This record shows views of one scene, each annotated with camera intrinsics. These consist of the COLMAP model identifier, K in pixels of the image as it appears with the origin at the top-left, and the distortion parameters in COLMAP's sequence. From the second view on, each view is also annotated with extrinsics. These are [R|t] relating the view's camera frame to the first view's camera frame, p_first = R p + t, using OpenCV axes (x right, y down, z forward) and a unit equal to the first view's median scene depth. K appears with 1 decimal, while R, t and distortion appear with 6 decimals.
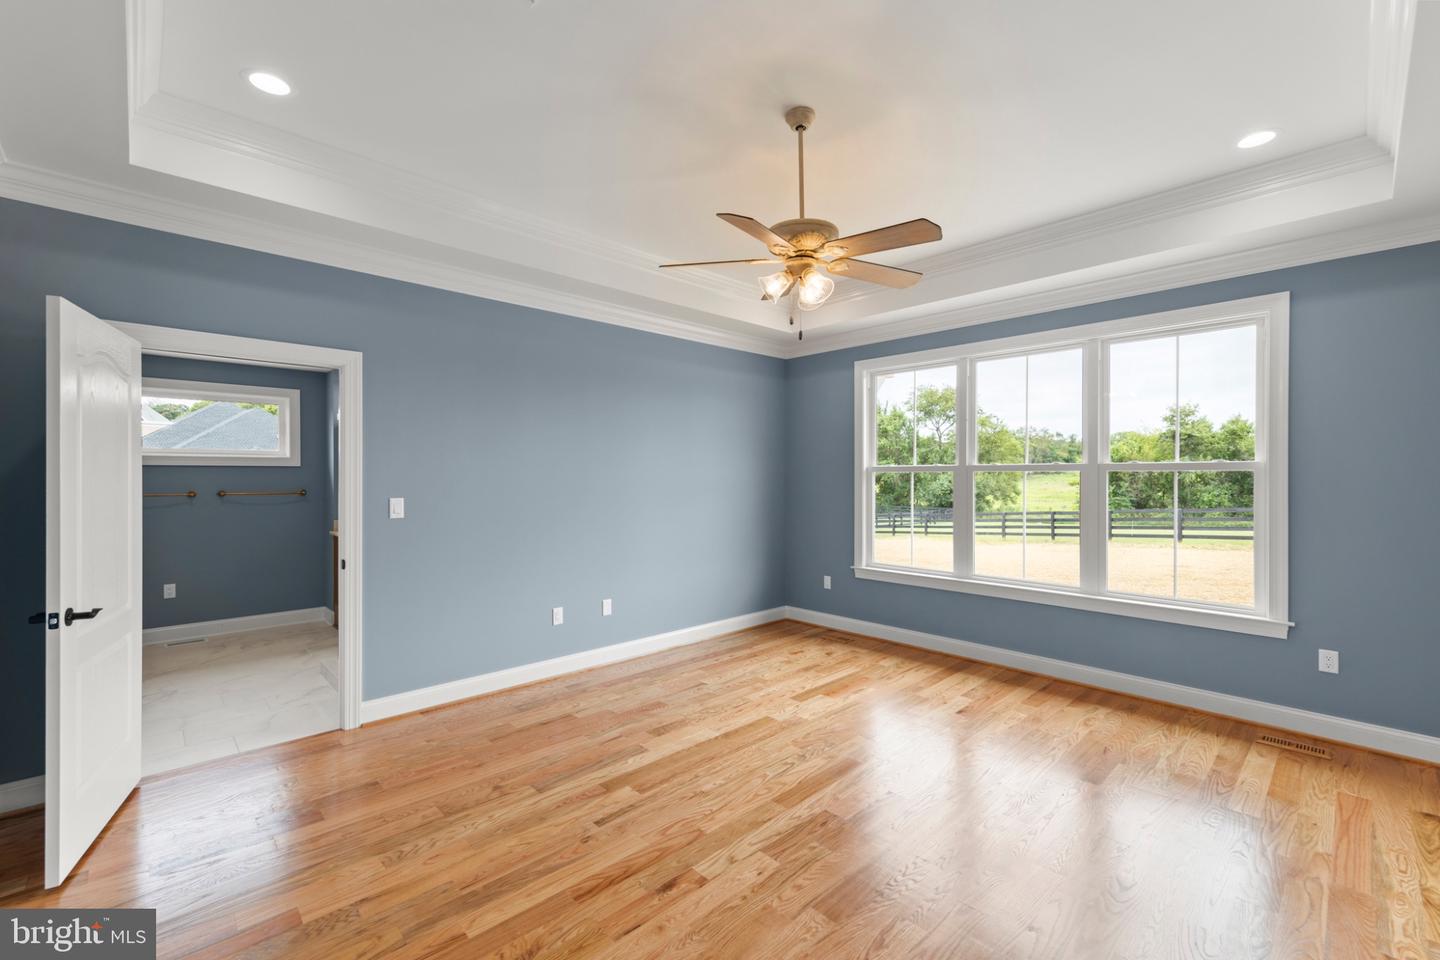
lens RADIAL K [[607.7, 0, 720.0], [0, 607.7, 480.0], [0, 0, 1]] dist [0.011323, 0.000020]
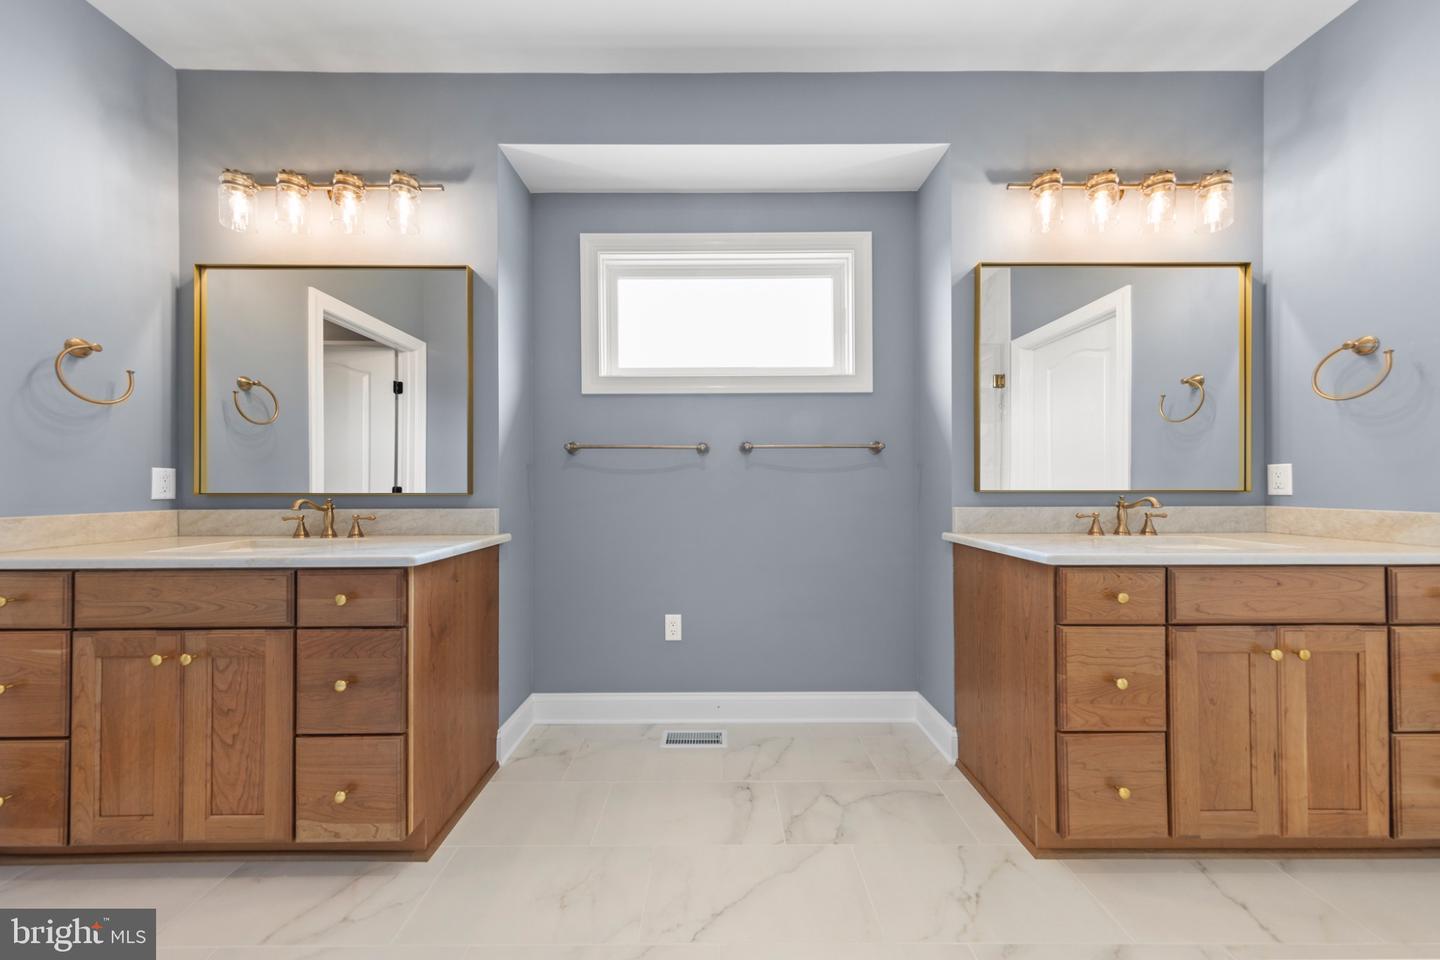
lens RADIAL K [[439.2, 0, 717.9], [0, 439.2, 486.1], [0, 0, 1]] dist [0.000655, 0.000047]
pose [[0.722861, -0.006664, -0.690961, -0.830789], [0.002936, 0.999974, -0.006572, 0.081964], [0.690987, 0.002722, 0.722862, 1.033670]]
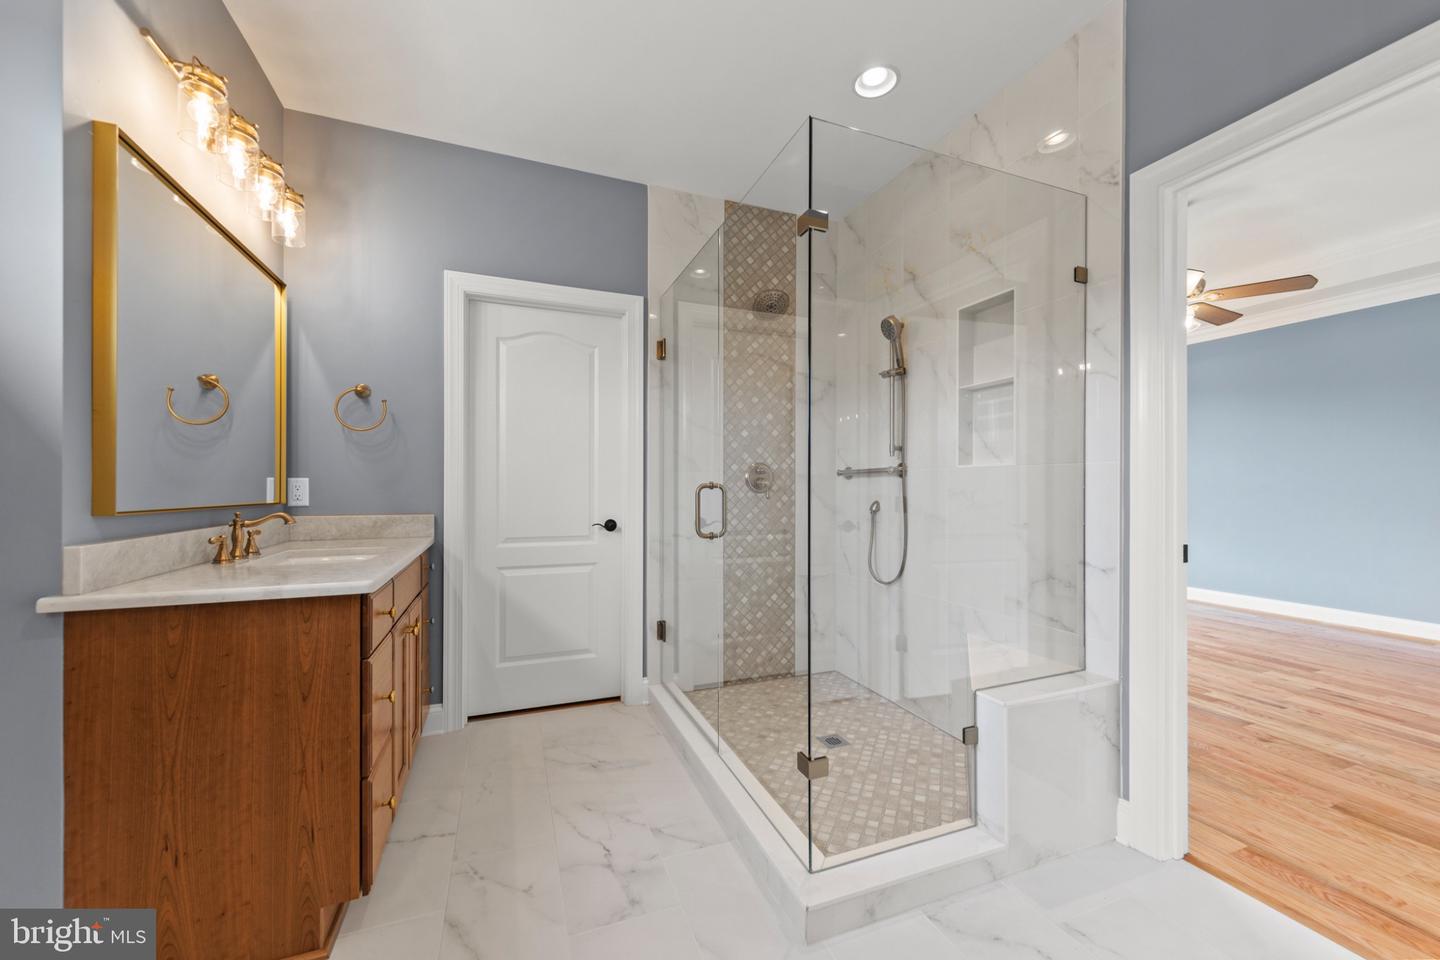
lens RADIAL K [[547.0, 0, 712.0], [0, 547.0, 485.9], [0, 0, 1]] dist [0.001654, 0.000173]
pose [[0.387808, 0.000356, 0.921740, -1.125743], [0.002920, 0.999994, -0.001614, 0.069073], [-0.921736, 0.003318, 0.387805, 1.090822]]
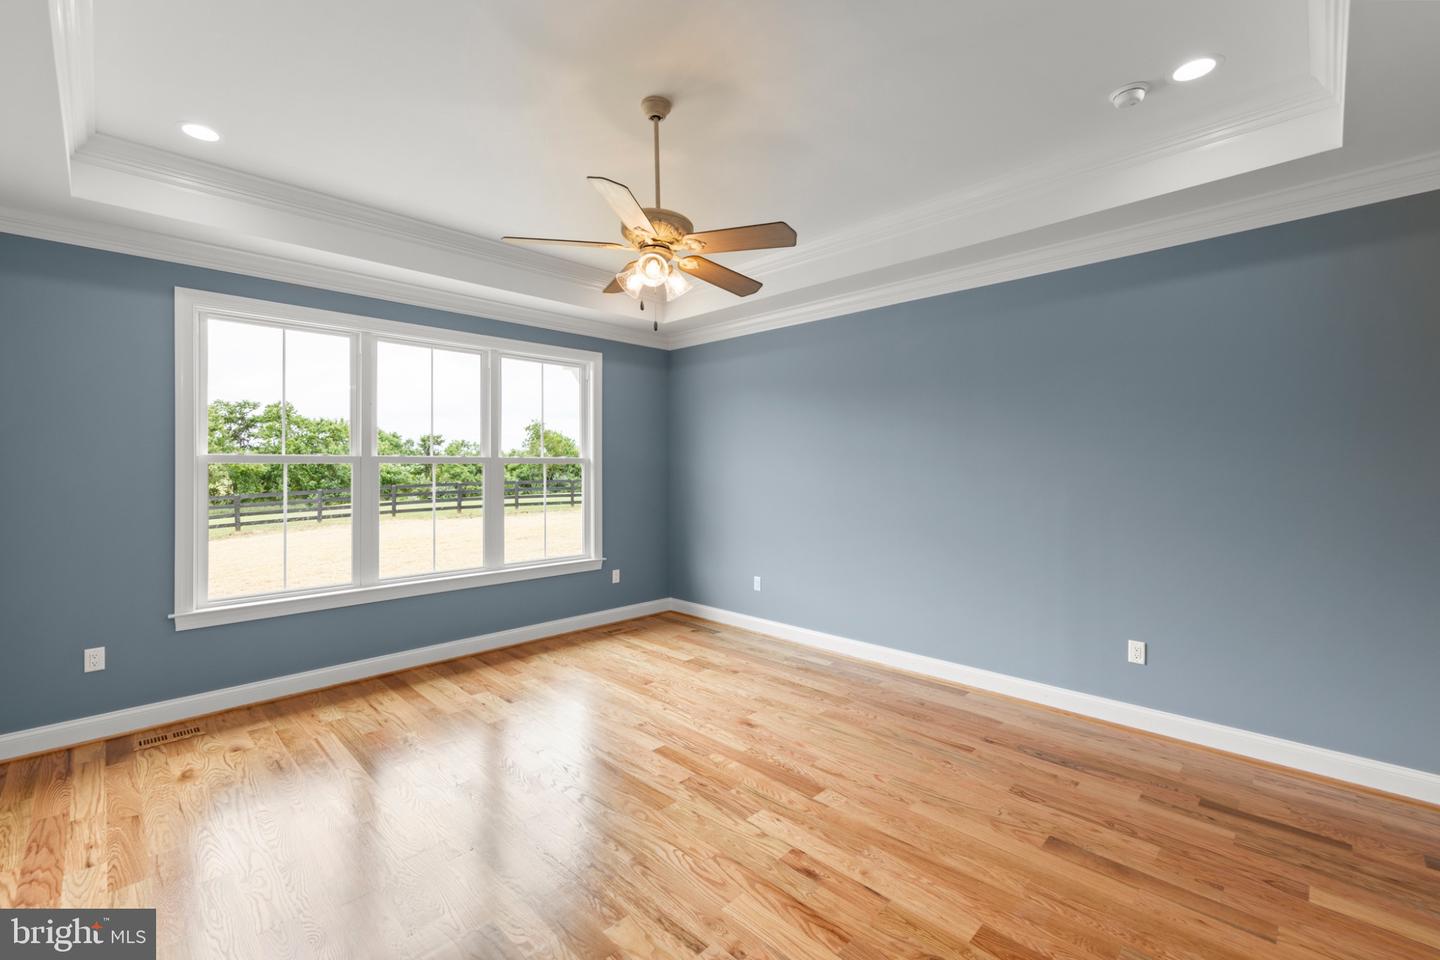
lens RADIAL K [[609.1, 0, 721.4], [0, 609.1, 472.9], [0, 0, 1]] dist [0.007583, 0.000134]
pose [[-0.032616, -0.010905, 0.999408, -0.611752], [0.009197, 0.999895, 0.011210, -0.007287], [-0.999426, 0.009557, -0.032512, 0.658839]]
